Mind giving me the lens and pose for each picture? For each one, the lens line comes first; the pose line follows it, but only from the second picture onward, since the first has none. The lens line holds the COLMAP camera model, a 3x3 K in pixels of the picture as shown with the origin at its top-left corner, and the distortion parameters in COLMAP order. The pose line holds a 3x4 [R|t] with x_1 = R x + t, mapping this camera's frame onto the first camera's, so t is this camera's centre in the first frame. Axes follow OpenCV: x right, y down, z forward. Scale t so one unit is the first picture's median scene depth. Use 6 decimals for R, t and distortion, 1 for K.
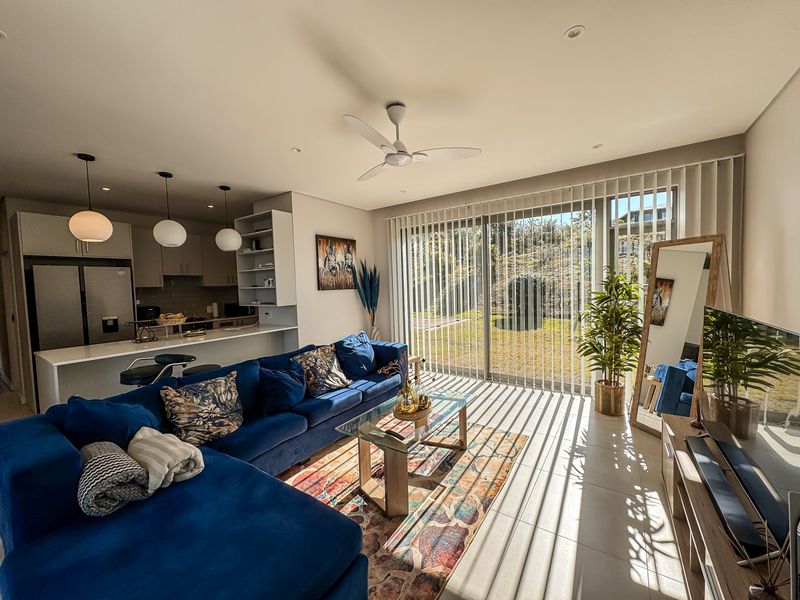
lens RADIAL K [[324.2, 0, 400.0], [0, 324.2, 300.0], [0, 0, 1]] dist [-0.001763, -0.000146]
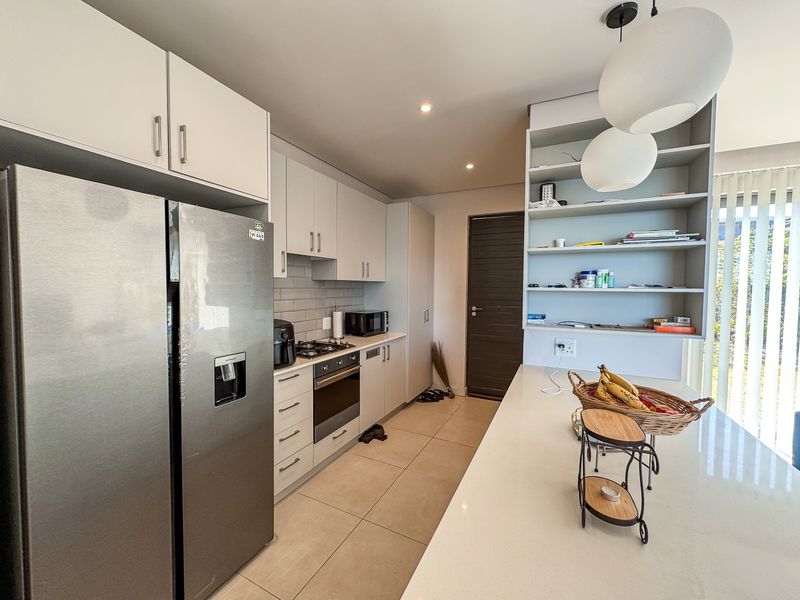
lens RADIAL K [[324.2, 0, 400.0], [0, 324.2, 300.0], [0, 0, 1]] dist [-0.001763, -0.000146]
pose [[0.992172, 0.034685, 0.119965, -0.557762], [-0.033710, 0.999380, -0.010143, -0.008606], [-0.120243, 0.006019, 0.992726, 0.463543]]
